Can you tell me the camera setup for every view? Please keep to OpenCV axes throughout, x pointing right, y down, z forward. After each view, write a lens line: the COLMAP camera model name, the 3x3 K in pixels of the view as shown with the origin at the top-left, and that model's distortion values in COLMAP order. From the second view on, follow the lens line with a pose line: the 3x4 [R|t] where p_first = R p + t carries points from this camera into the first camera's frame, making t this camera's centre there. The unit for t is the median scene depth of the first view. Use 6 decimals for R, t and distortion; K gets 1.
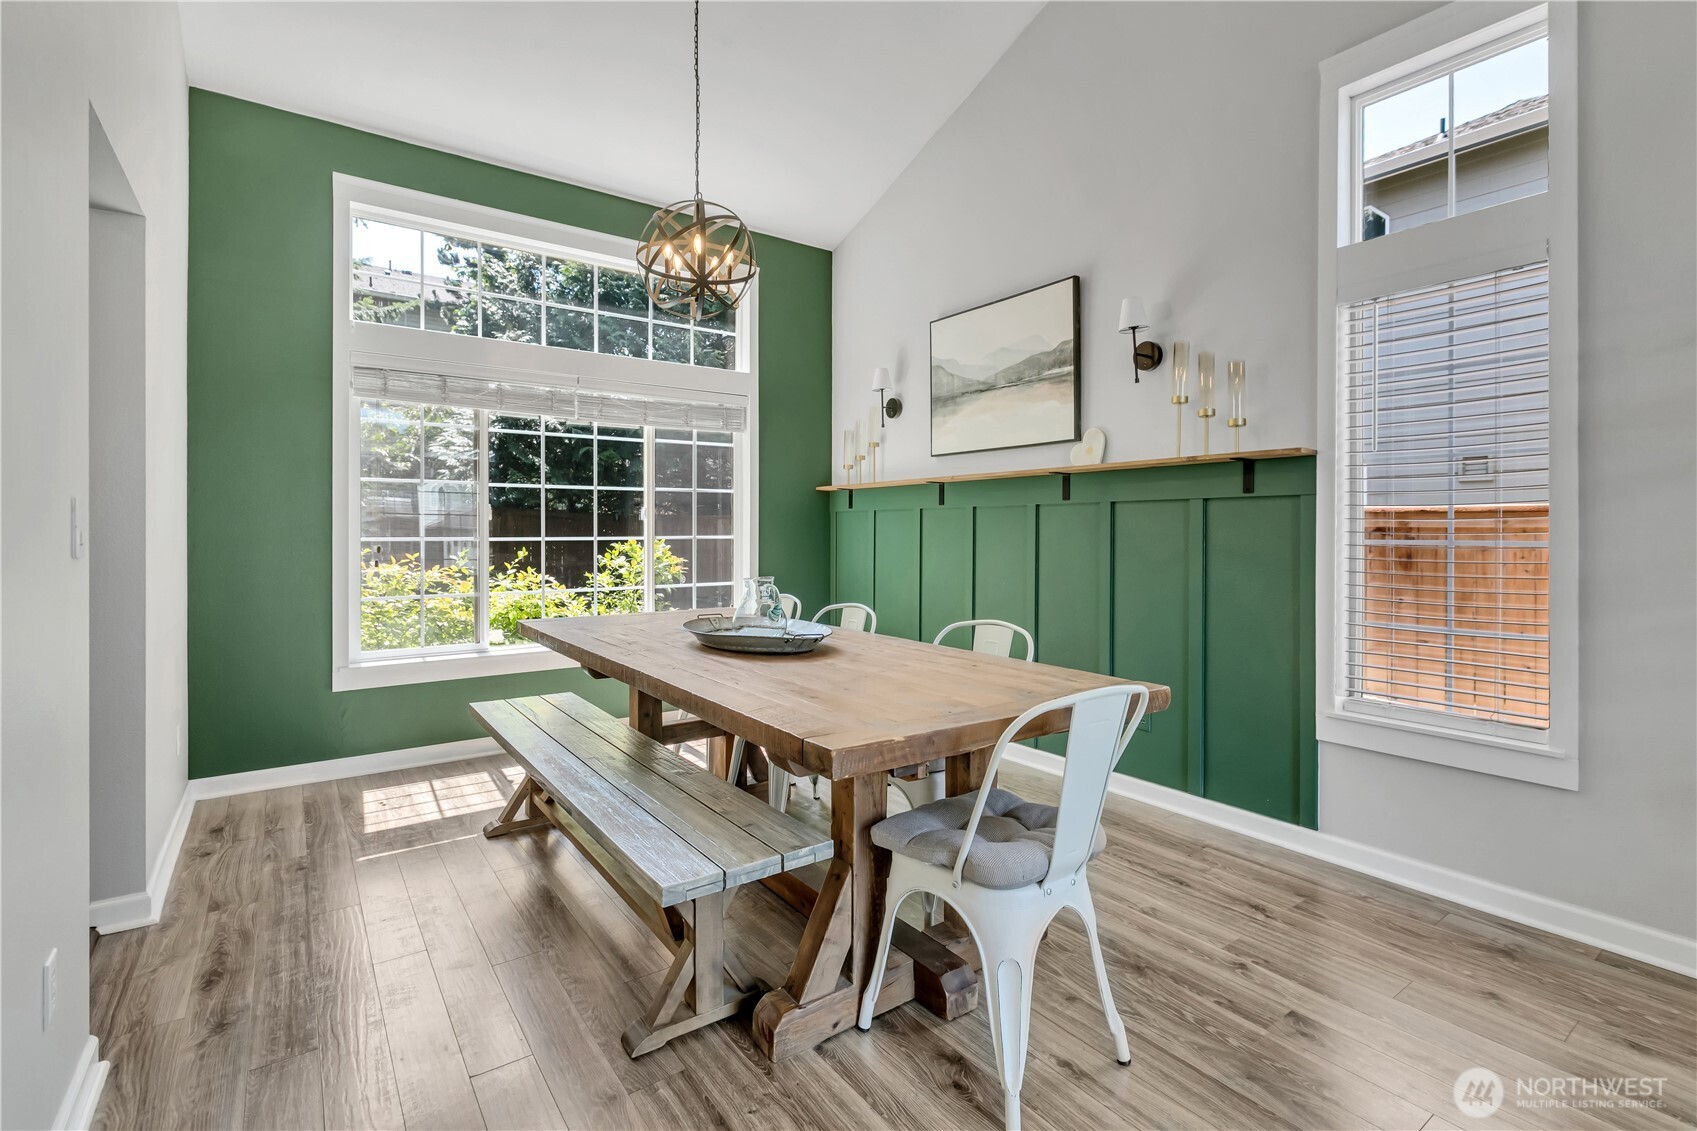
lens RADIAL K [[778.1, 0, 869.5], [0, 778.1, 535.0], [0, 0, 1]] dist [-0.000912, 0.000329]
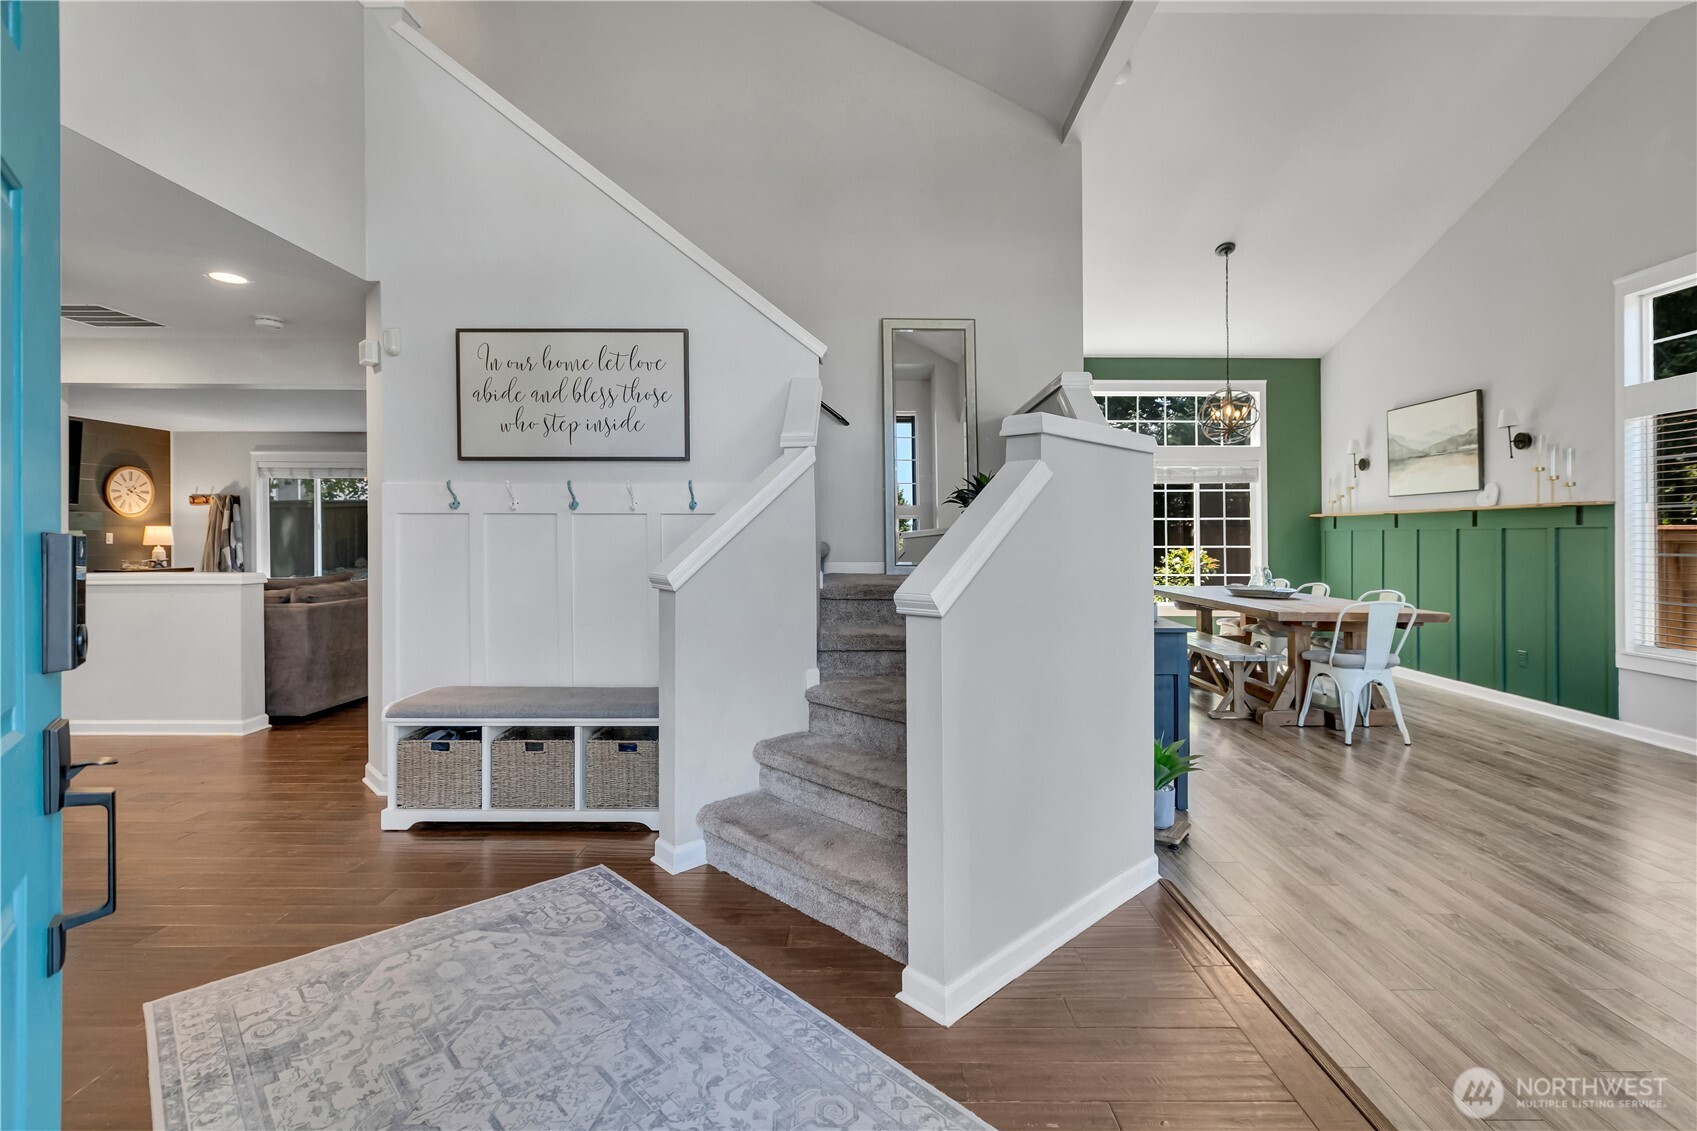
lens RADIAL K [[794.2, 0, 852.8], [0, 794.2, 508.9], [0, 0, 1]] dist [0.001188, 0.000943]
pose [[0.799885, -0.014453, -0.599979, 0.200323], [-0.011661, 0.999147, -0.039615, -0.001294], [0.600040, 0.038683, 0.799034, -1.050106]]
